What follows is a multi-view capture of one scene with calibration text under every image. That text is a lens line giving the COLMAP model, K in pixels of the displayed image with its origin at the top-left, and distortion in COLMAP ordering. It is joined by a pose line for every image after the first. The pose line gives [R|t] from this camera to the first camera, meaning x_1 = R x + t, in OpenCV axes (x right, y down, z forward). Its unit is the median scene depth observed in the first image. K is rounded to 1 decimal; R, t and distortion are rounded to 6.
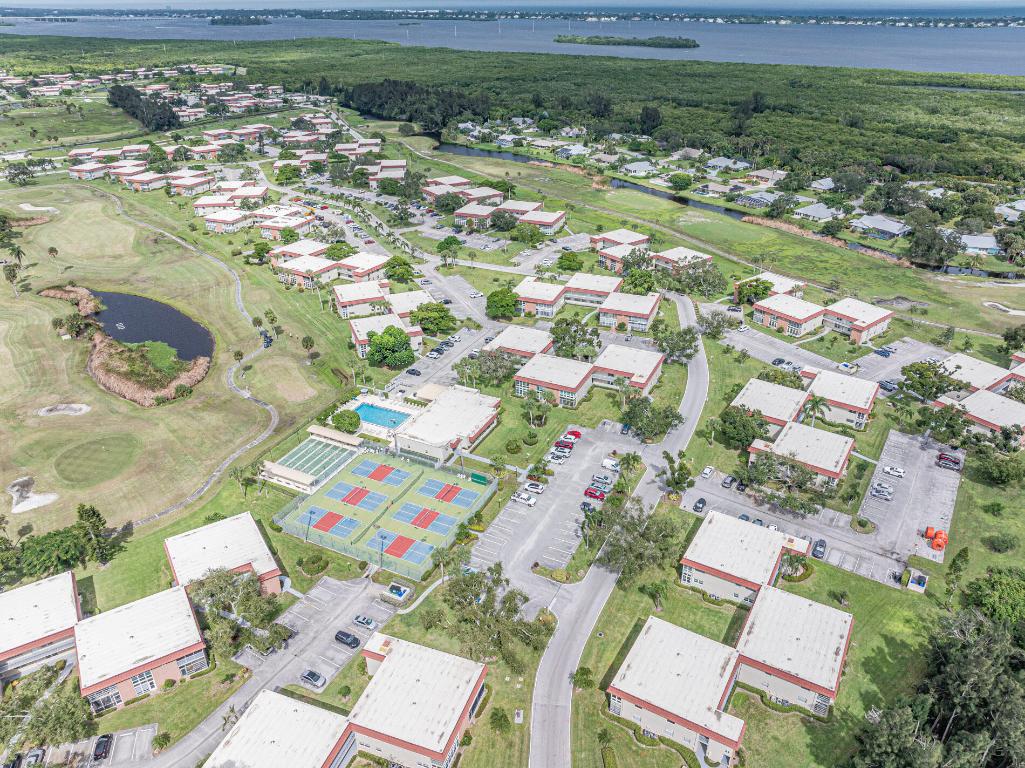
lens RADIAL K [[736.4, 0, 512.5], [0, 736.4, 384.0], [0, 0, 1]] dist [-0.014517, 0.000664]
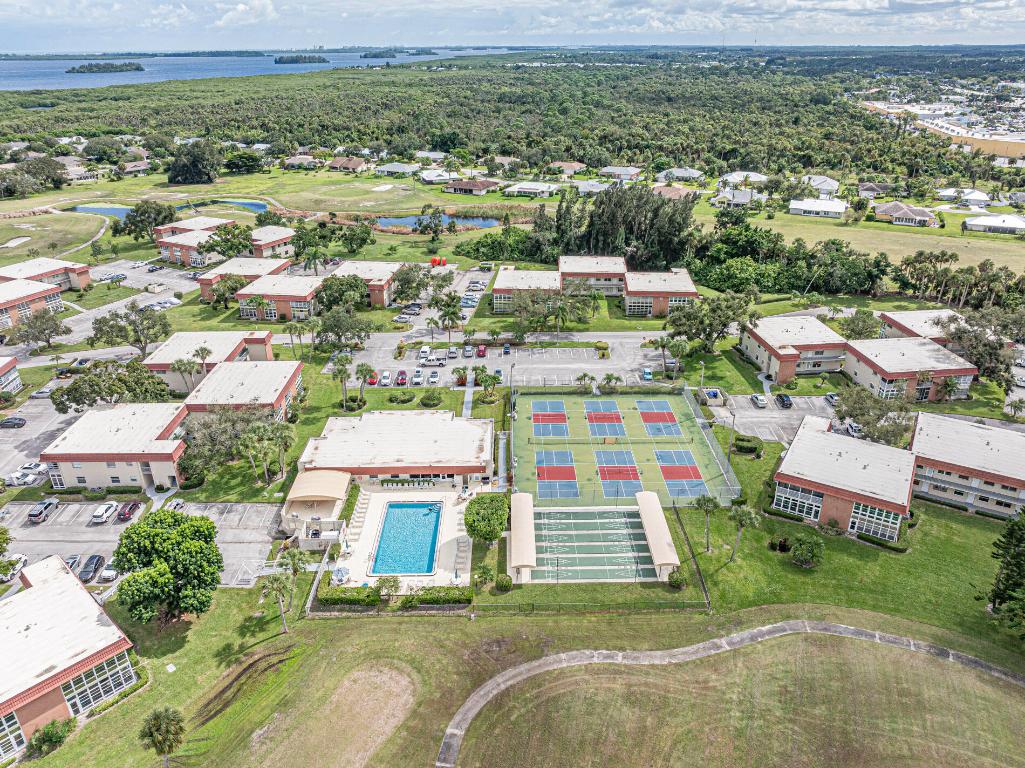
lens RADIAL K [[736.4, 0, 512.5], [0, 736.4, 384.0], [0, 0, 1]] dist [-0.014517, 0.000664]
pose [[-0.456555, -0.365590, 0.811111, -0.620496], [0.429535, 0.707811, 0.560806, -0.302826], [-0.779138, 0.604439, -0.166121, 1.011146]]
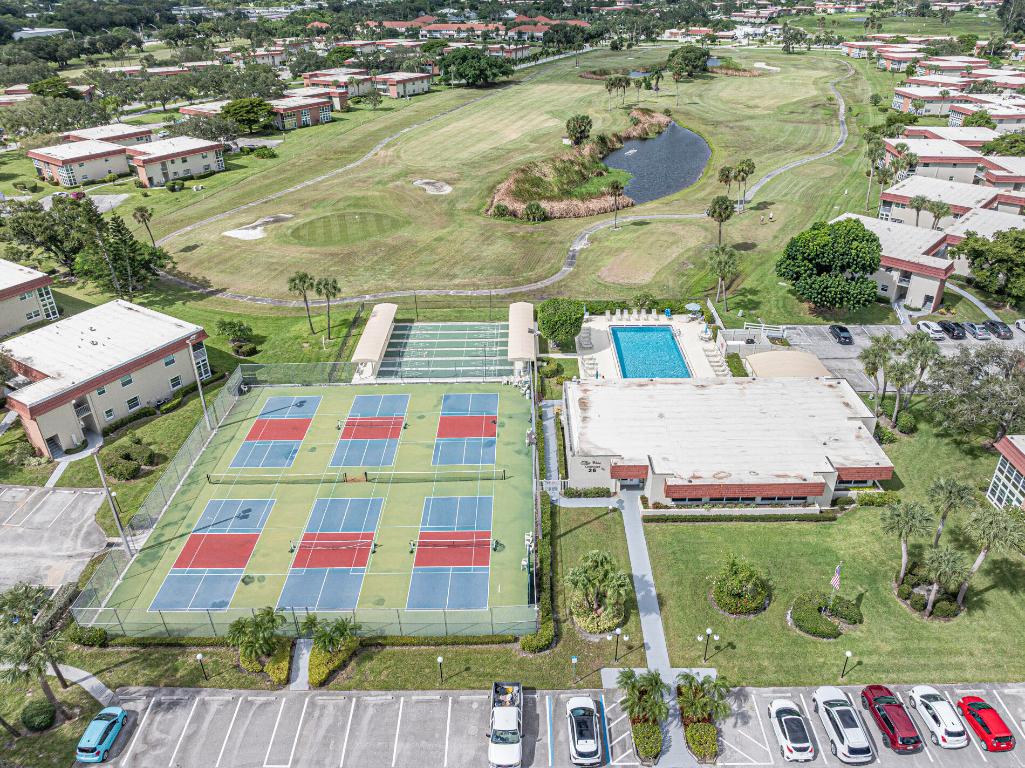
lens RADIAL K [[736.4, 0, 512.5], [0, 736.4, 384.0], [0, 0, 1]] dist [-0.014517, 0.000664]
pose [[0.437829, 0.449879, -0.778406, 0.152582], [-0.422021, 0.867327, 0.263897, -0.026974], [0.793854, 0.212962, 0.569599, 0.708048]]
